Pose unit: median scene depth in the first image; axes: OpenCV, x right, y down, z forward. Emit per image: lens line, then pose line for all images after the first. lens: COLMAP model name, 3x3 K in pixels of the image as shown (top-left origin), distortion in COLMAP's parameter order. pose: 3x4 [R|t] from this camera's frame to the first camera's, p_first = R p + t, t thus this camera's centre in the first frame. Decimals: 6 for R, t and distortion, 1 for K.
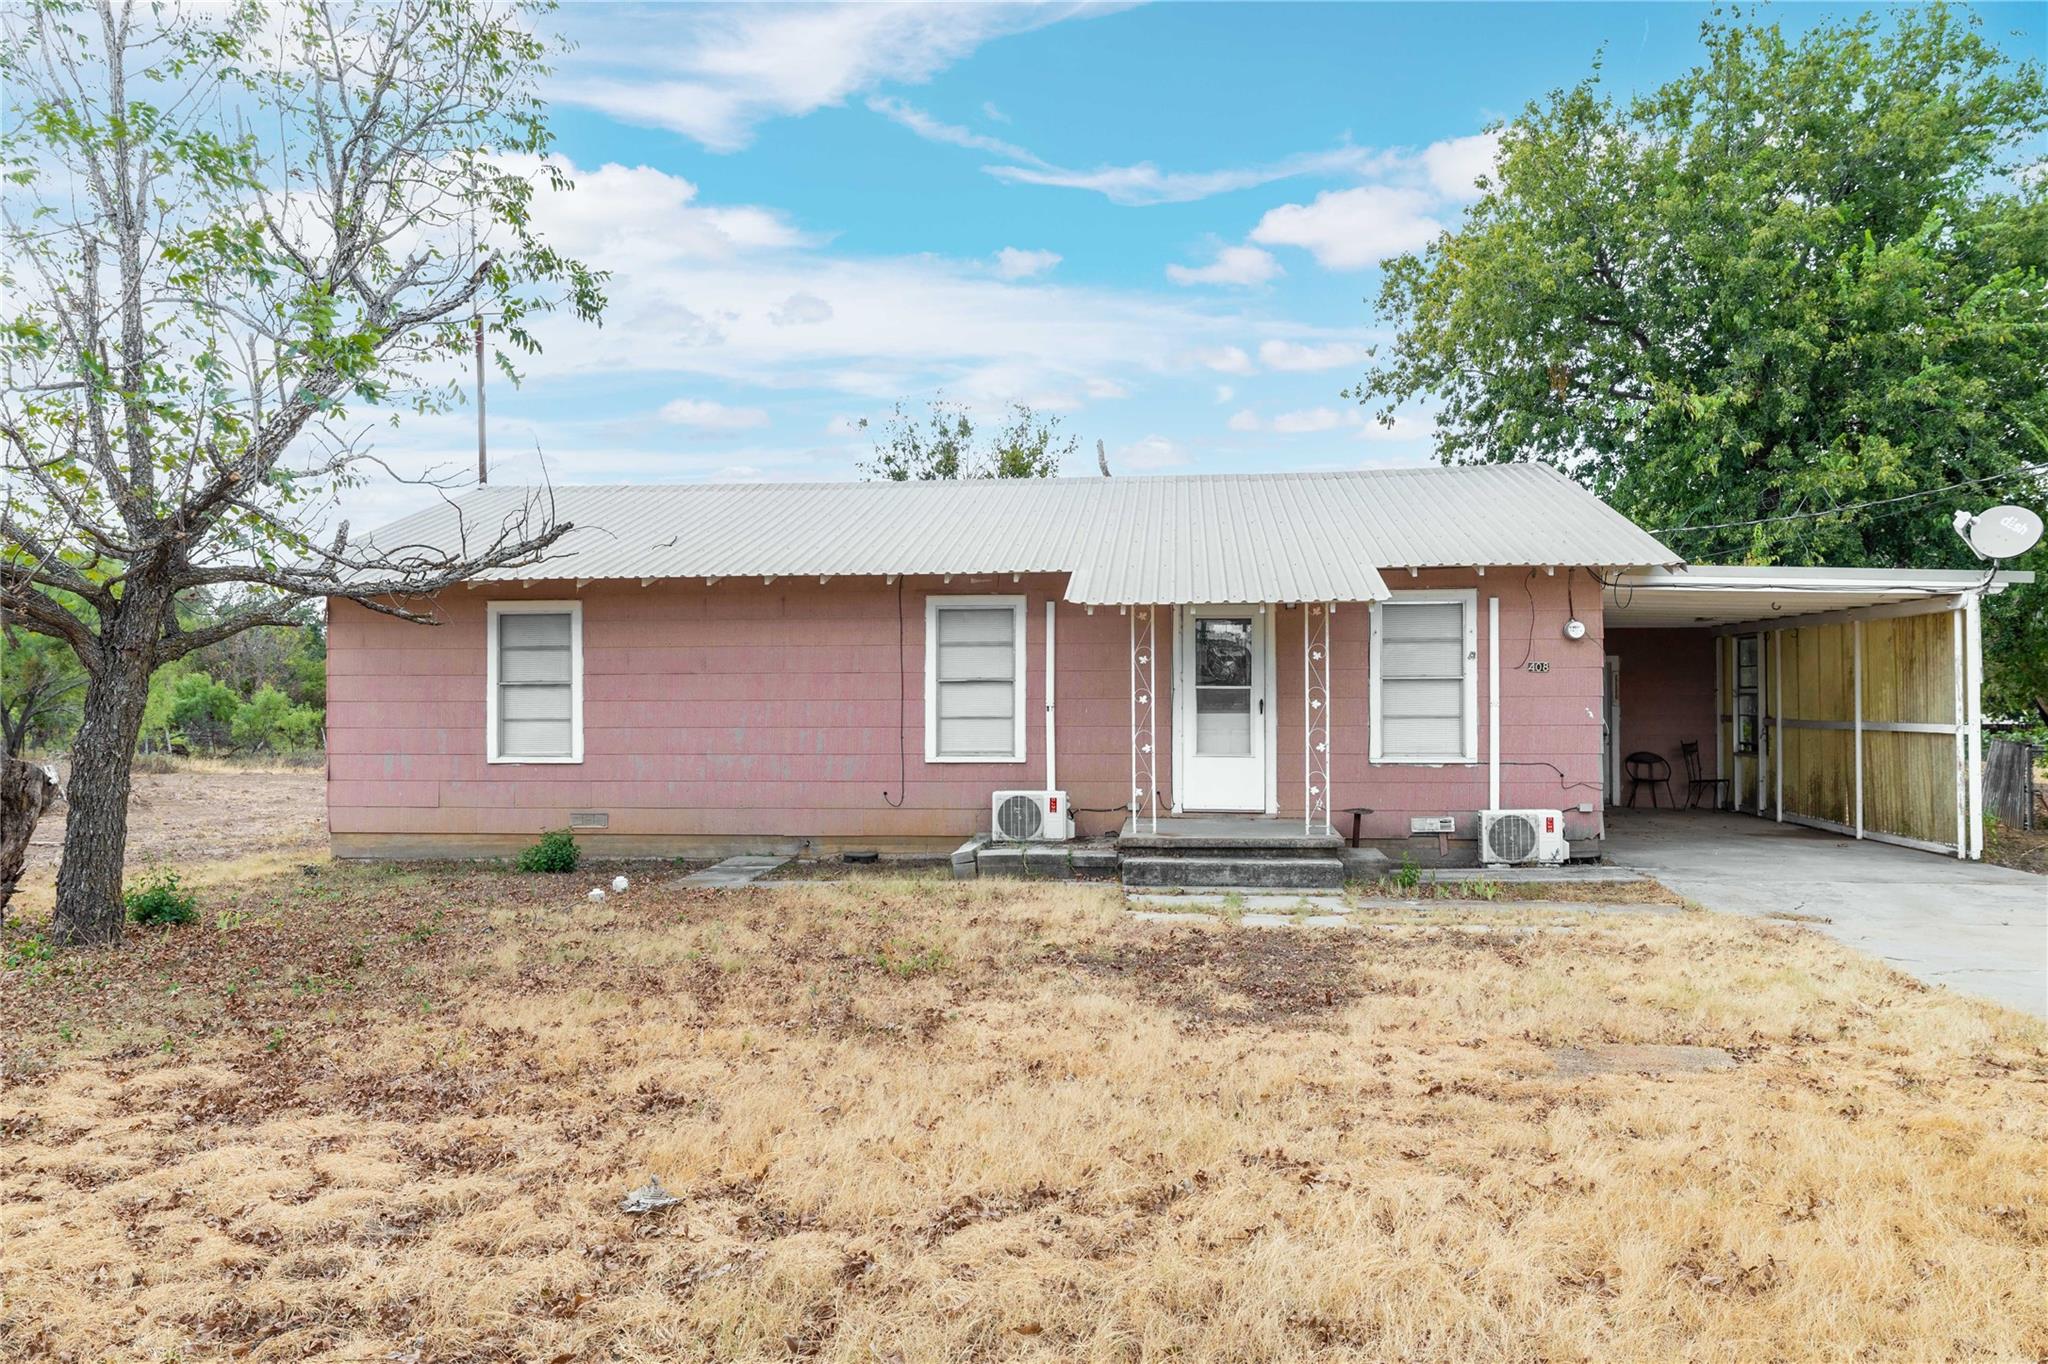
lens RADIAL K [[1391.9, 0, 1069.1], [0, 1391.9, 670.8], [0, 0, 1]] dist [0.021479, -0.002946]
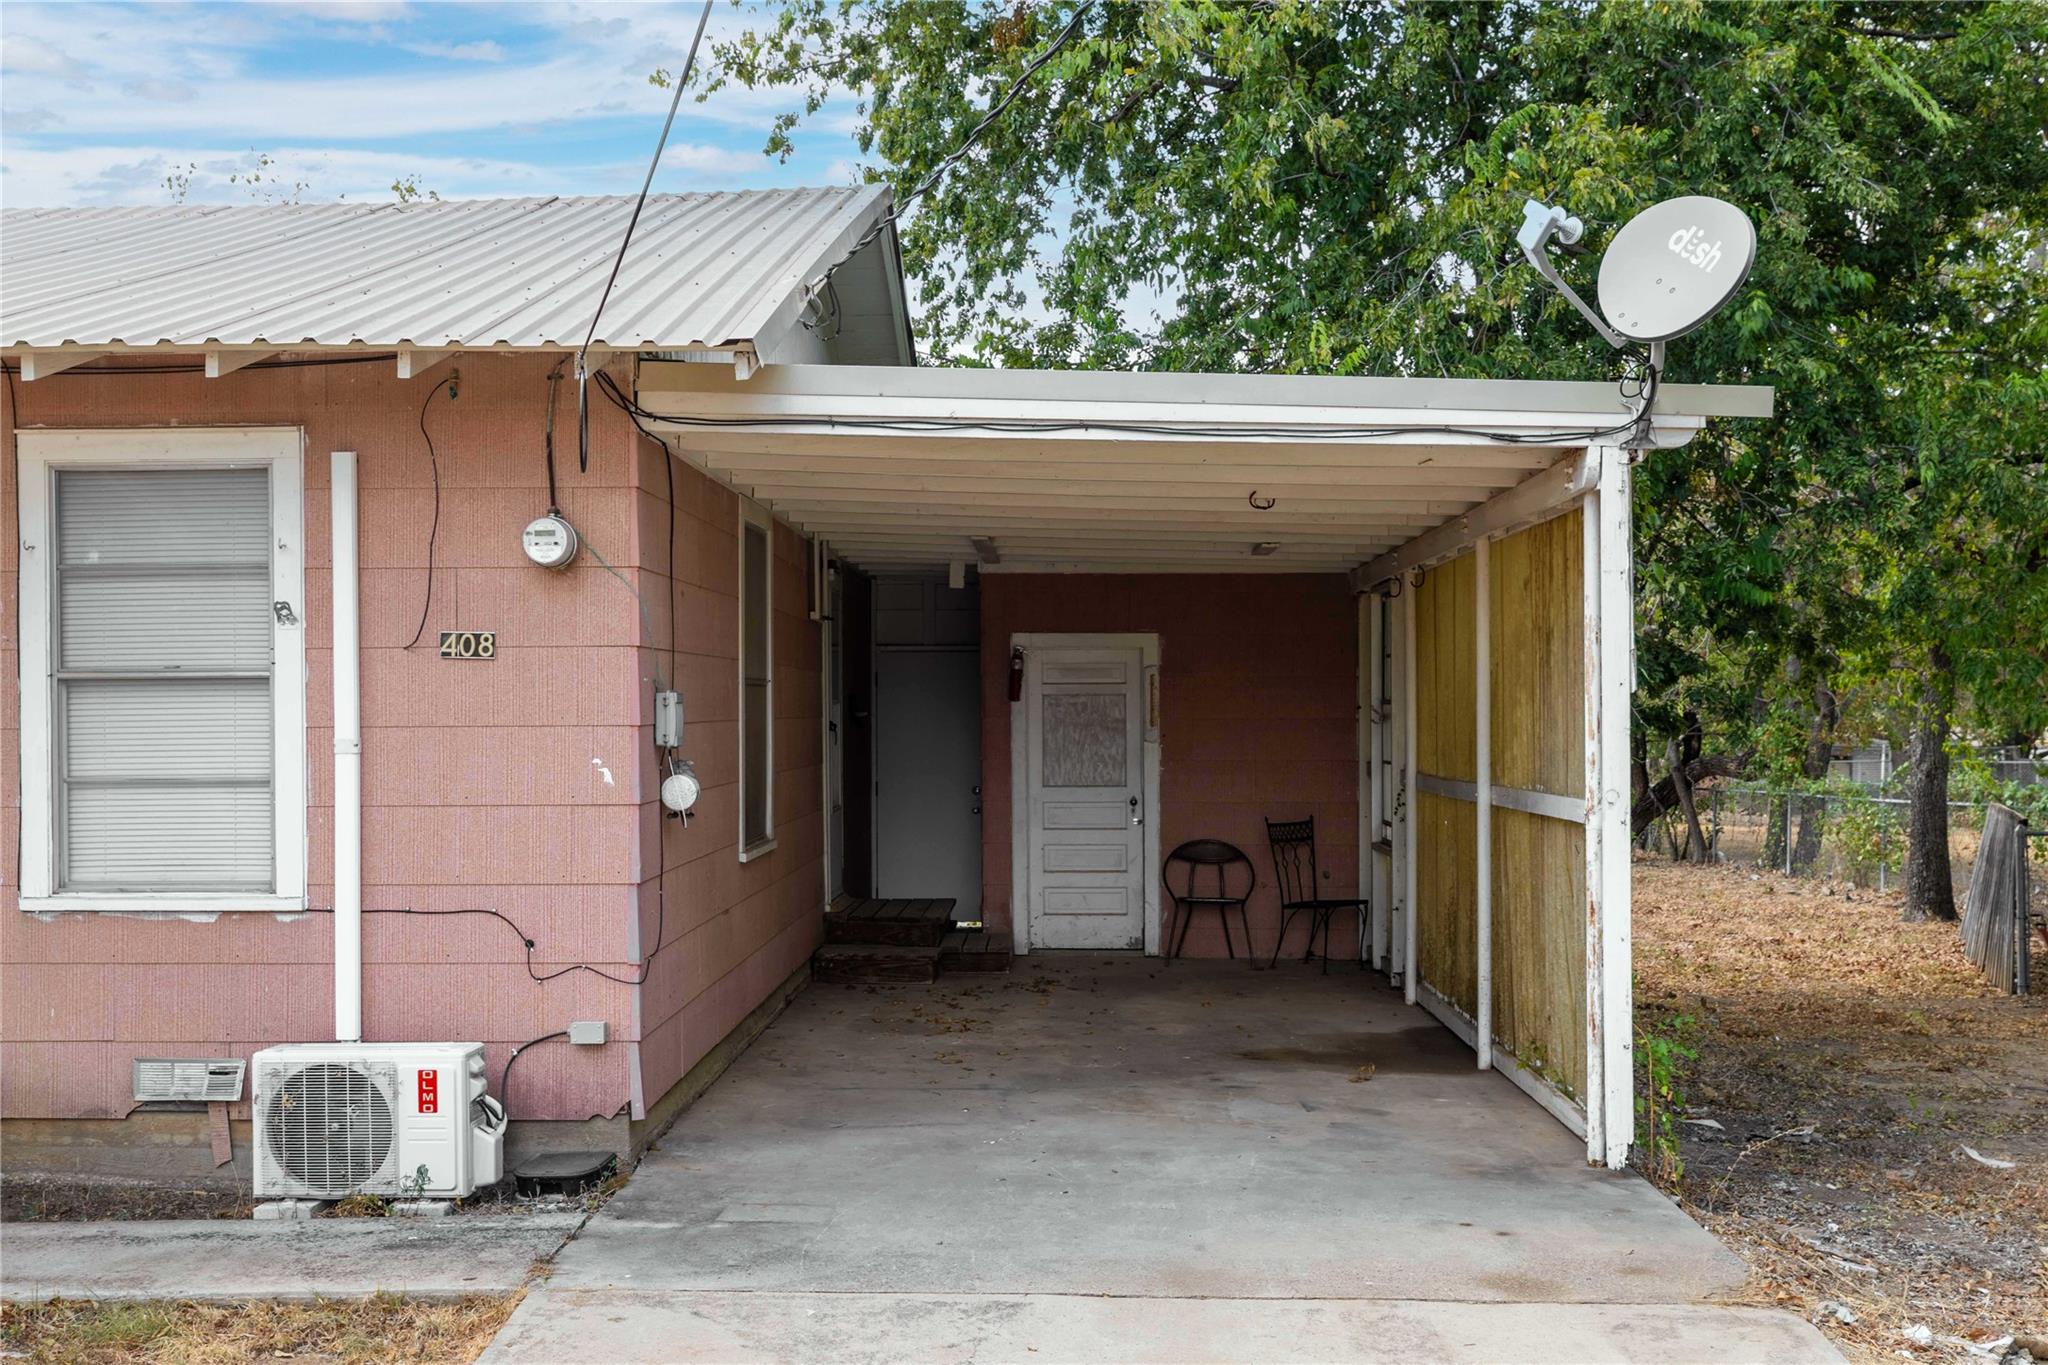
lens RADIAL K [[2031.4, 0, 1019.3], [0, 2031.4, 690.1], [0, 0, 1]] dist [0.021885, 0.000000]
pose [[0.998896, 0.001553, 0.046947, 0.459404], [-0.001821, 0.999982, 0.005683, 0.006031], [-0.046938, -0.005763, 0.998881, 0.470111]]
